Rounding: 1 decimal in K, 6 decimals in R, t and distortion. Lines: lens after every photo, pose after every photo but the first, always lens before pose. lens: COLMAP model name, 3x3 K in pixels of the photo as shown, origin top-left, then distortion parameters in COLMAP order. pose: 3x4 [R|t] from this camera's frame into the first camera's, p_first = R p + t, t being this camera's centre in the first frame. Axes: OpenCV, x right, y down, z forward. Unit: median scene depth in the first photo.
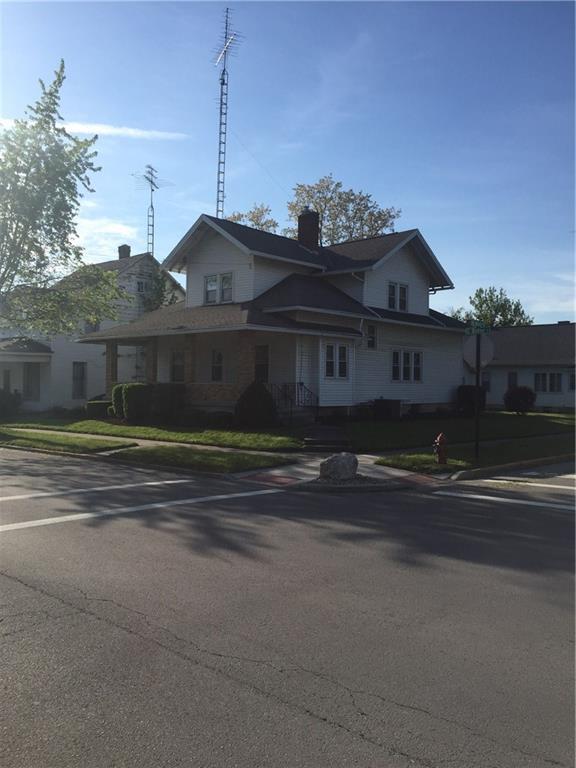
lens RADIAL K [[658.3, 0, 288.7], [0, 658.3, 387.6], [0, 0, 1]] dist [0.106324, -0.125698]
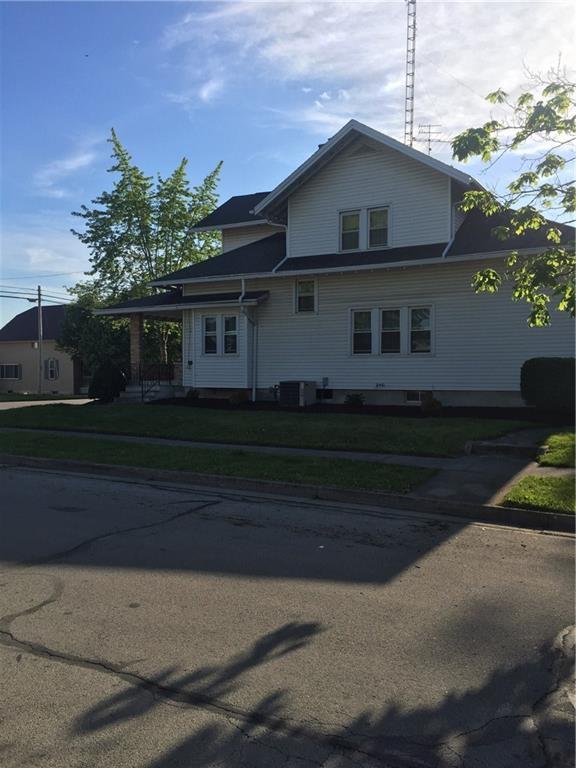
lens RADIAL K [[658.3, 0, 288.7], [0, 658.3, 387.6], [0, 0, 1]] dist [0.106324, -0.125698]
pose [[0.231170, 0.013331, -0.972822, 0.837459], [0.003248, 0.999890, 0.014473, 0.013786], [0.972908, -0.006505, 0.231101, 0.808699]]
